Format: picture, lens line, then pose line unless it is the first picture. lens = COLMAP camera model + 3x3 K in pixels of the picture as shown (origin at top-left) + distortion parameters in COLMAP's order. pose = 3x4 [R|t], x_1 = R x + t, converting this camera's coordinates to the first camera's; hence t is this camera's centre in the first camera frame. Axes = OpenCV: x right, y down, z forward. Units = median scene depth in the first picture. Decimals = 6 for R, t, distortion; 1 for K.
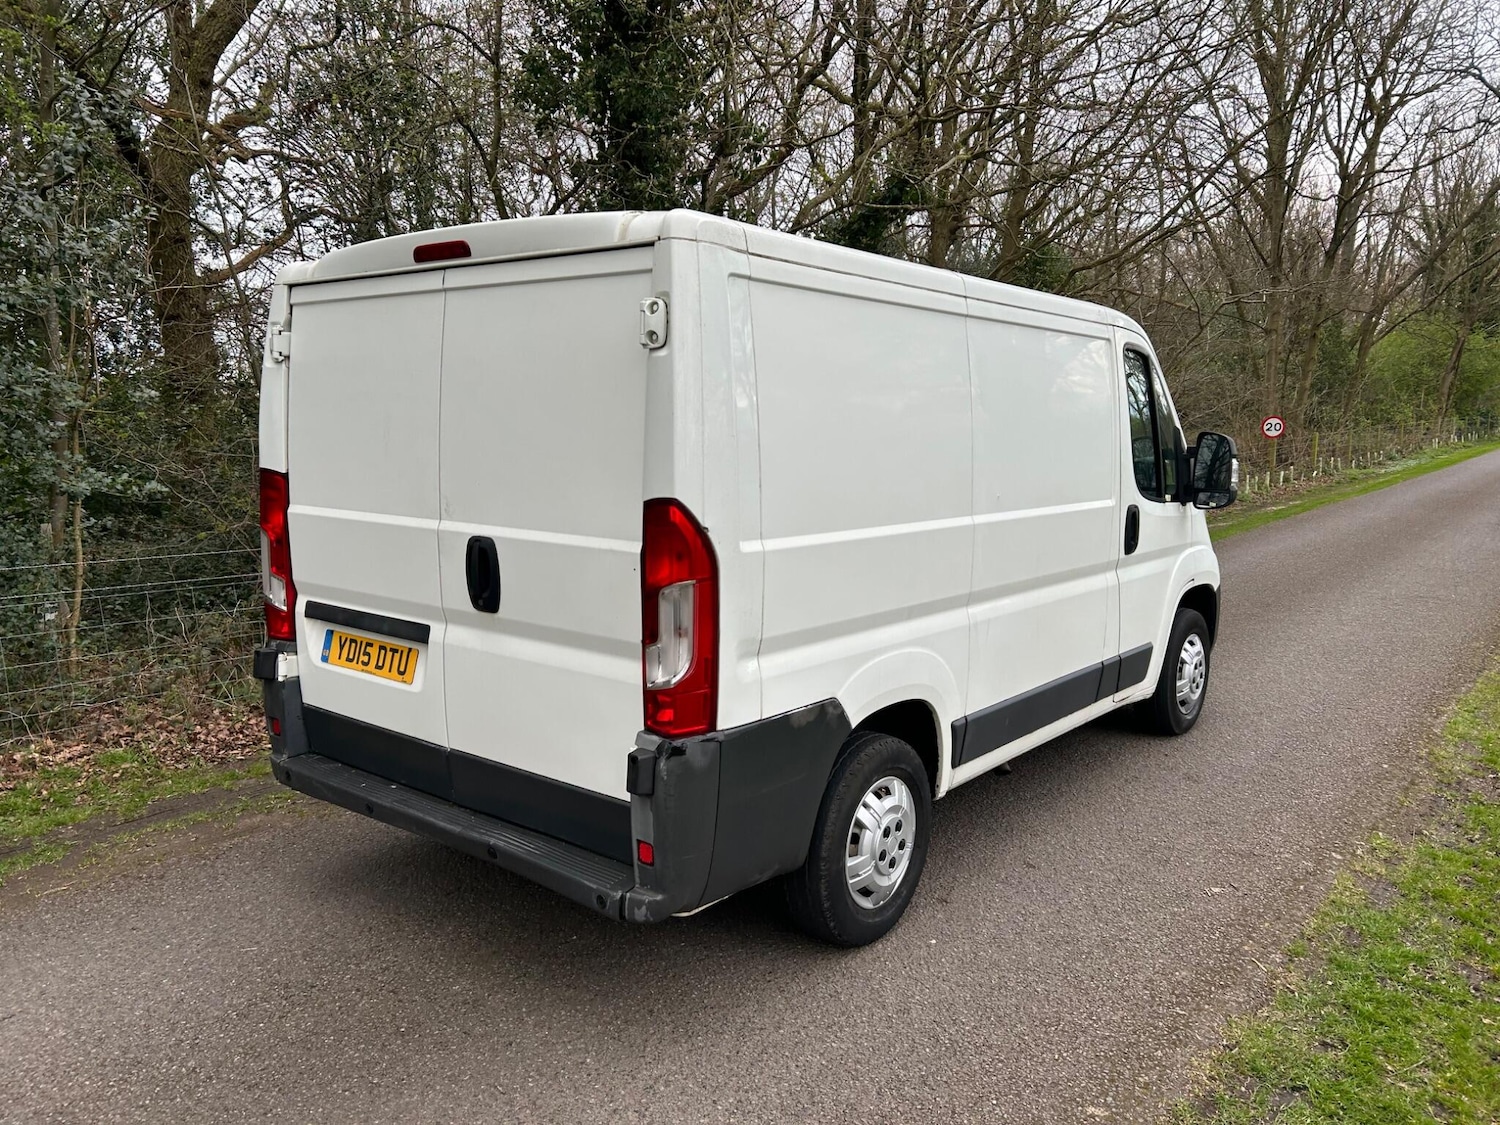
lens RADIAL K [[1136.5, 0, 731.5], [0, 1136.5, 566.1], [0, 0, 1]] dist [0.065878, -0.065304]
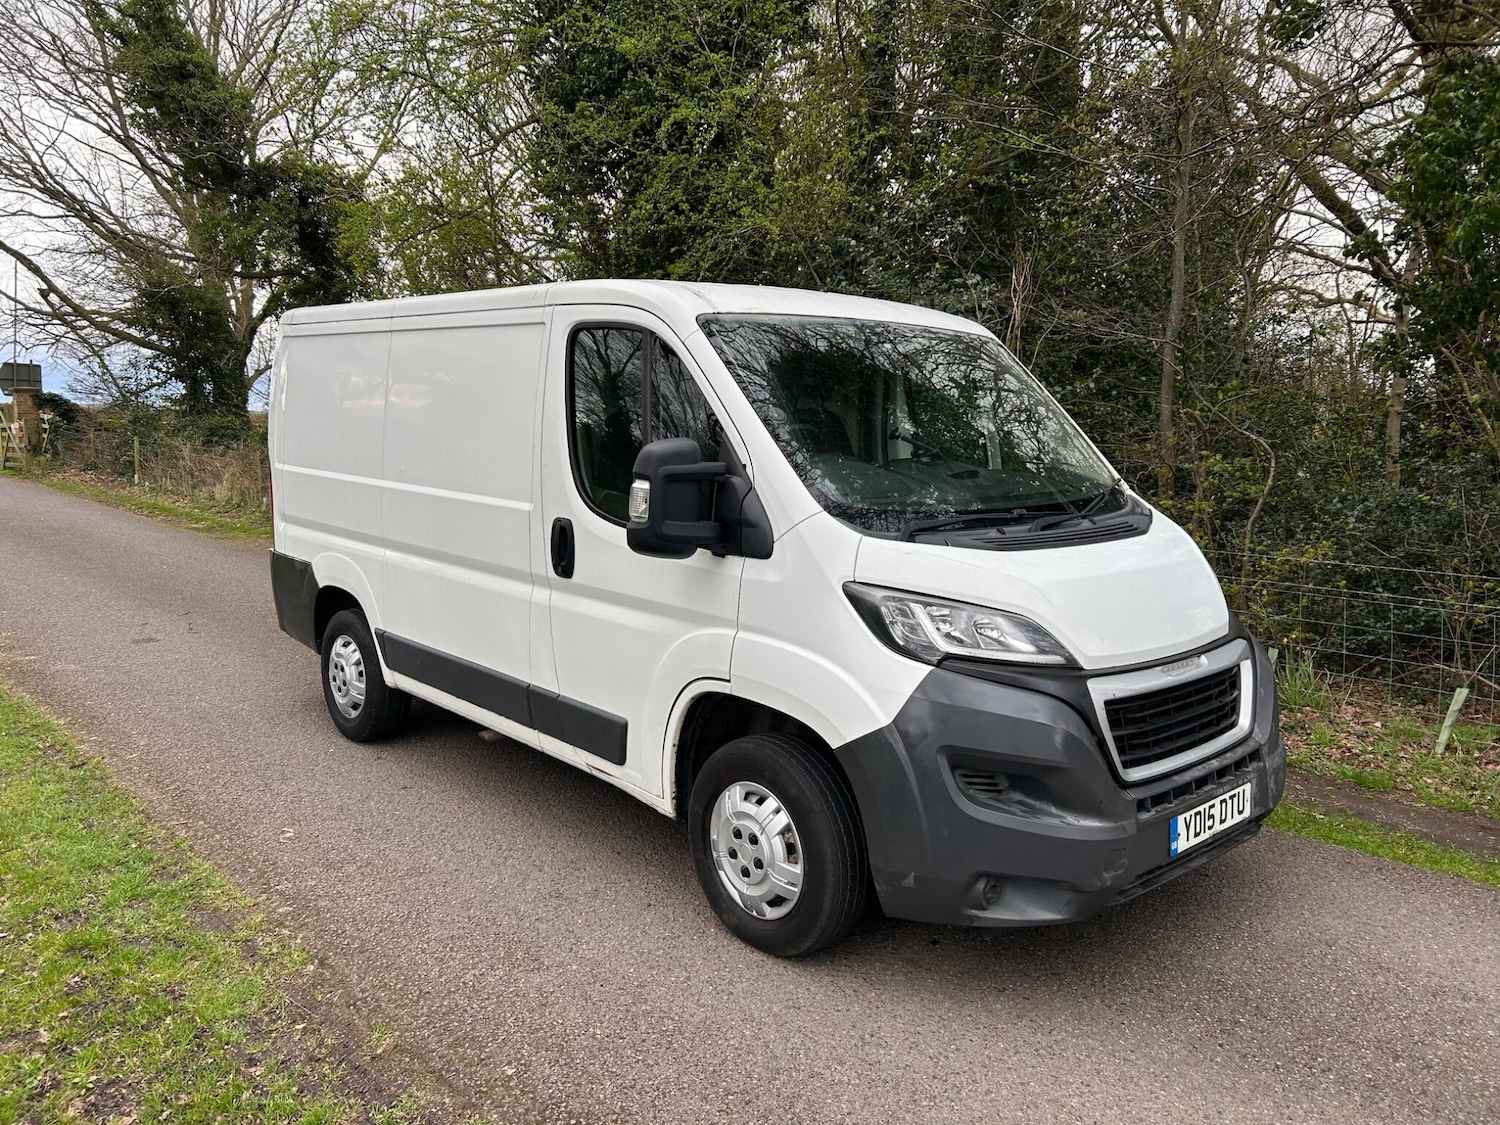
lens RADIAL K [[1134.5, 0, 750.0], [0, 1134.5, 562.5], [0, 0, 1]] dist [0.058144, -0.066042]
pose [[-0.147923, 0.119247, -0.981784, 1.676604], [-0.153171, 0.977964, 0.141861, -0.233662], [0.977066, 0.171365, -0.126398, 1.828624]]
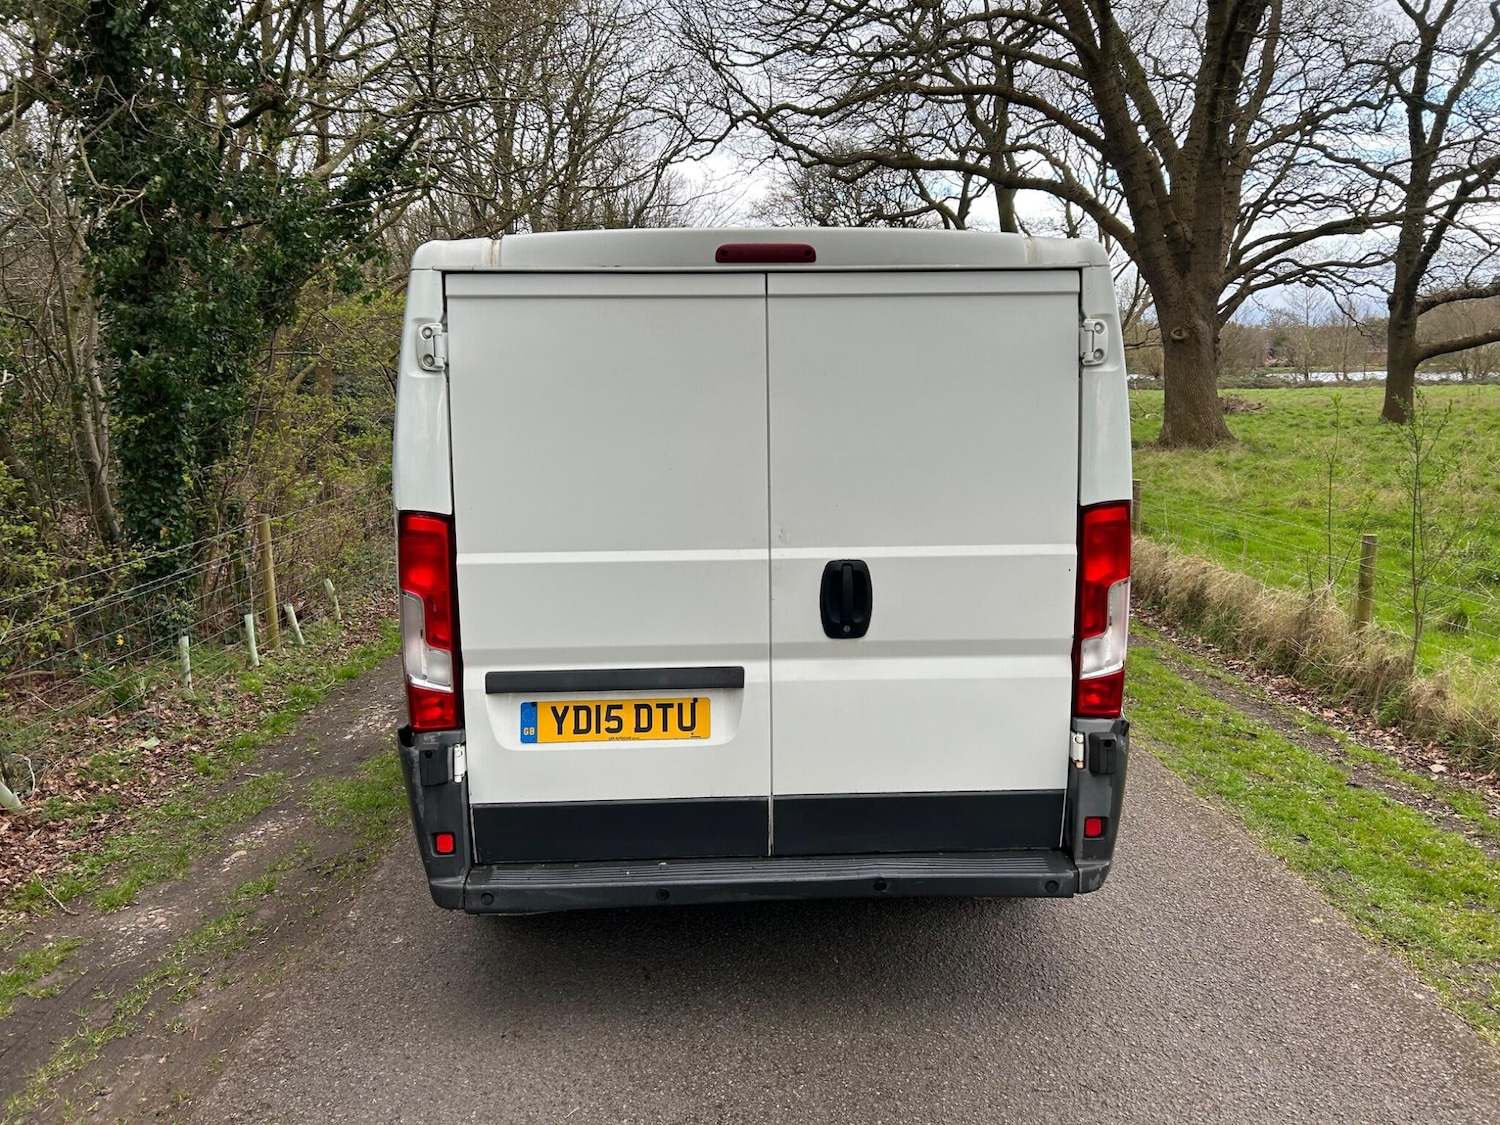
lens RADIAL K [[1134.5, 0, 750.0], [0, 1134.5, 562.5], [0, 0, 1]] dist [0.058144, -0.066042]
pose [[0.743521, -0.110003, 0.659602, -0.857869], [0.104063, 0.993394, 0.048367, -0.073867], [-0.660566, 0.032678, 0.750057, 0.330506]]
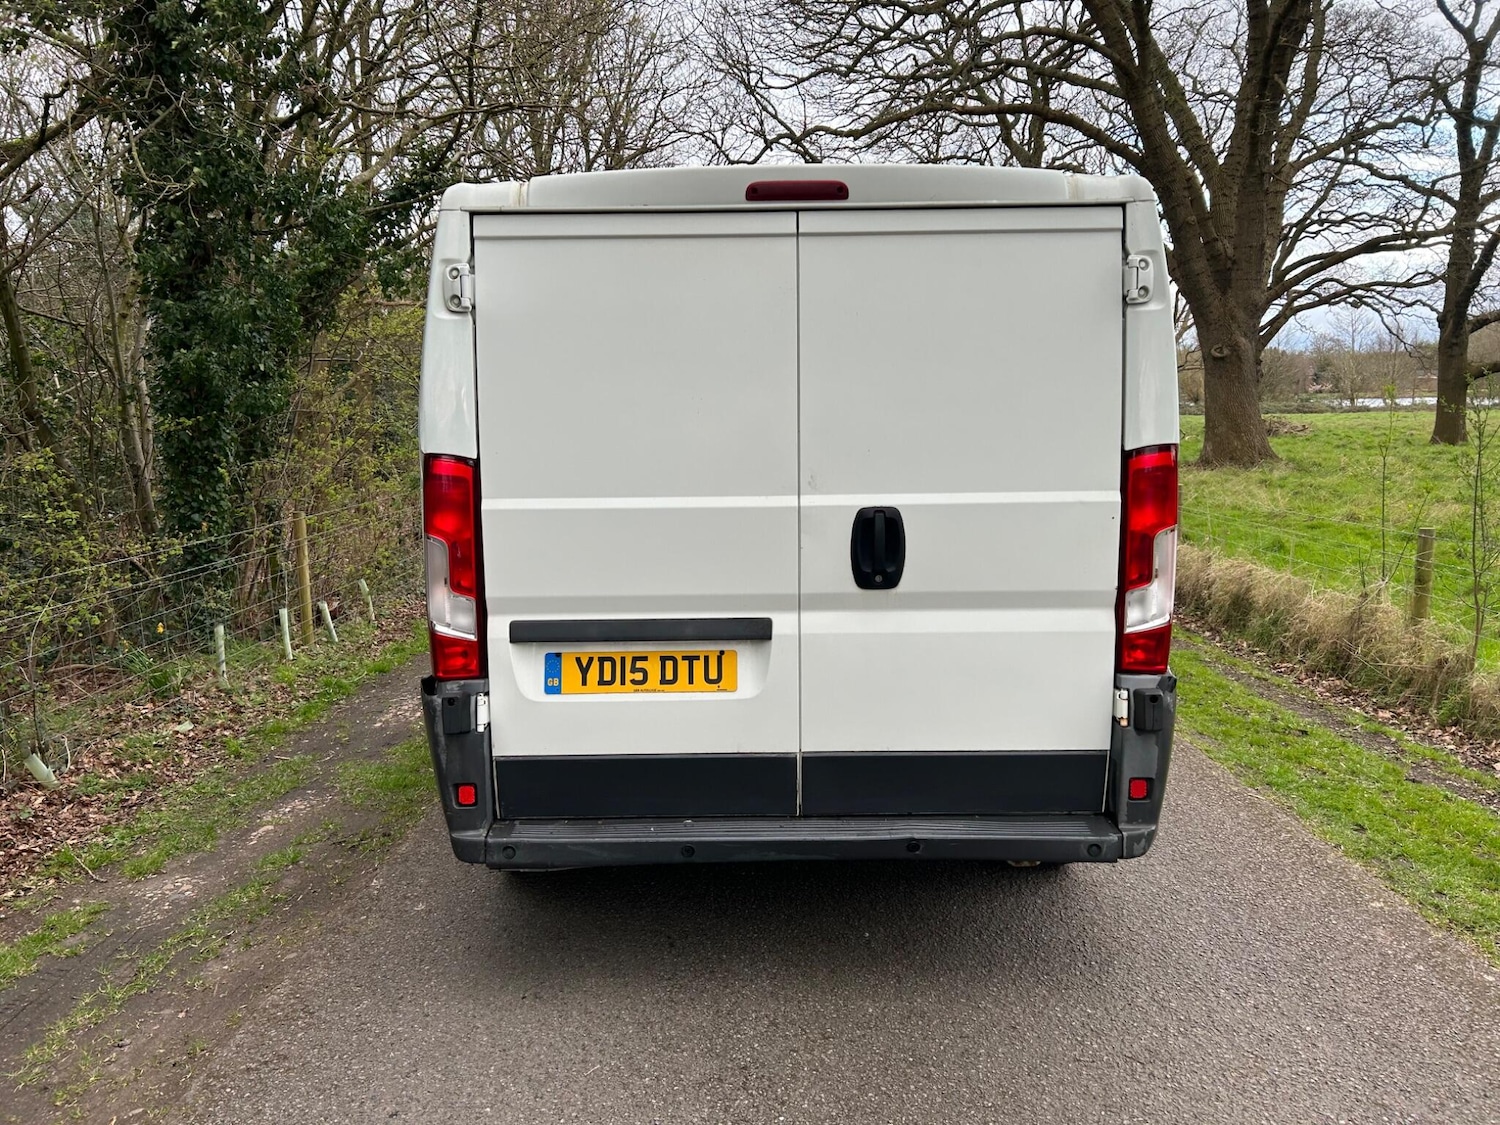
lens RADIAL K [[1134.3, 0, 729.6], [0, 1134.3, 561.4], [0, 0, 1]] dist [0.061131, -0.068865]
pose [[0.773558, -0.089734, 0.627340, -0.847315], [0.099838, 0.994819, 0.019191, -0.011290], [-0.625811, 0.047787, 0.778509, 0.348837]]
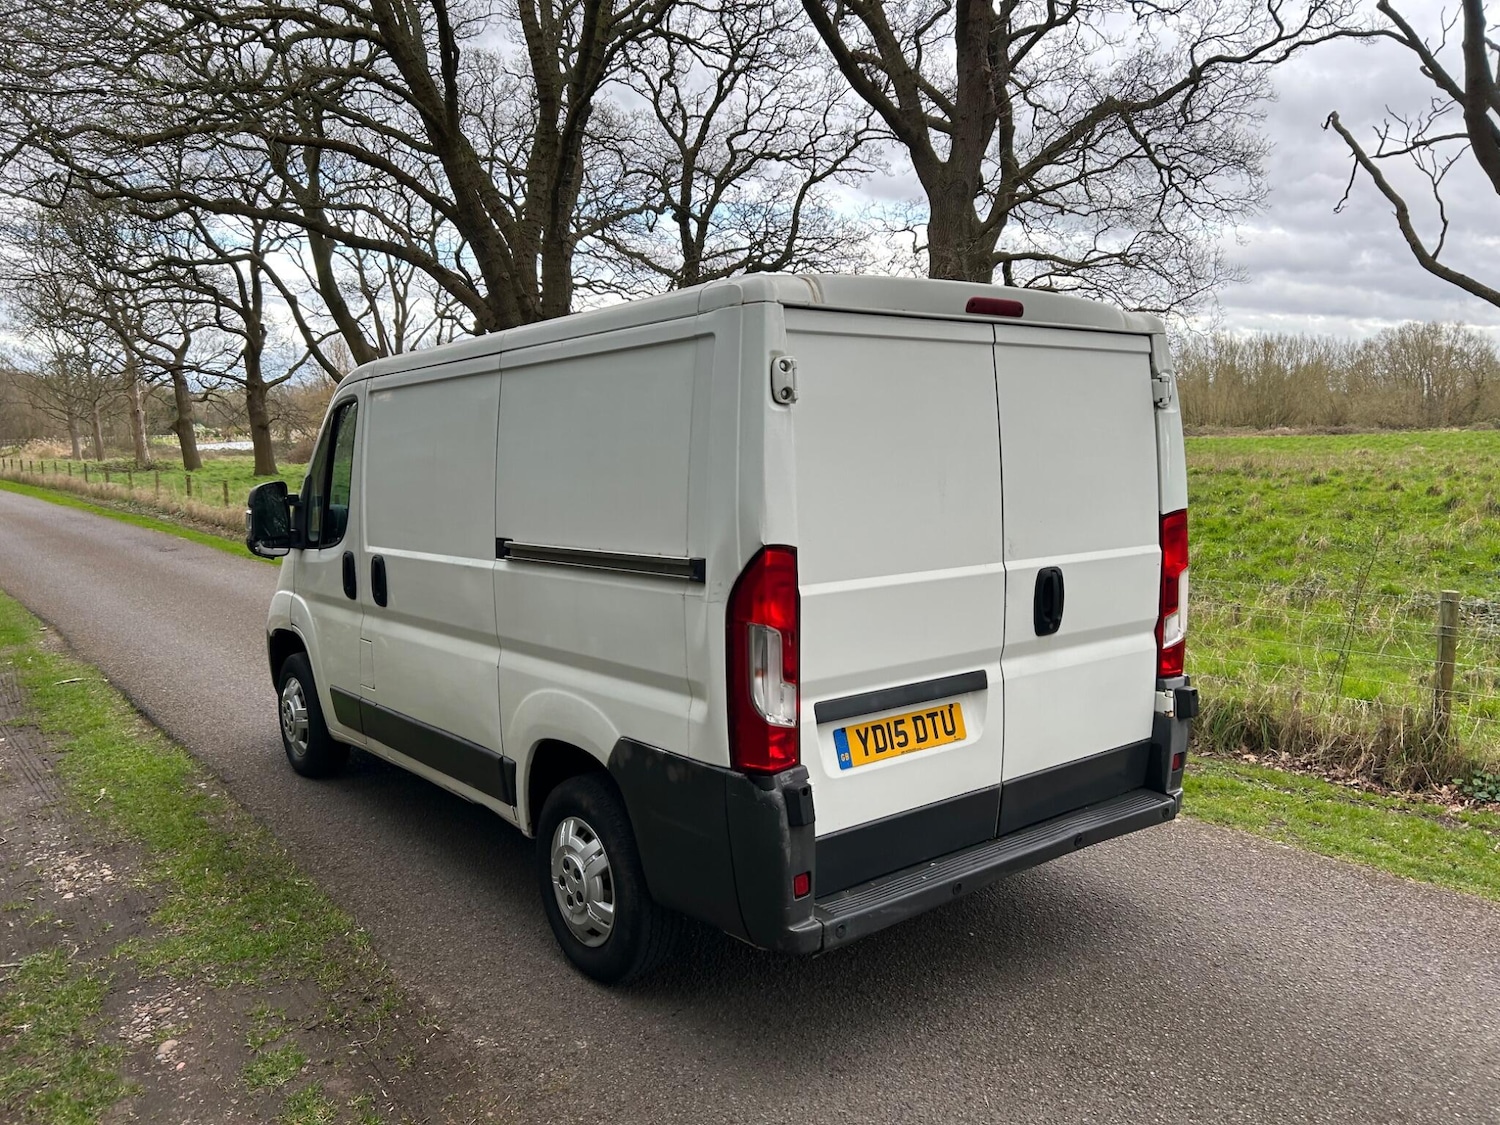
lens RADIAL K [[1135.6, 0, 770.6], [0, 1135.6, 552.1], [0, 0, 1]] dist [0.053328, -0.053556]
pose [[0.199672, -0.098078, 0.974942, -1.298116], [0.148947, 0.986454, 0.068731, -0.150566], [-0.968476, 0.131491, 0.211576, 0.977077]]
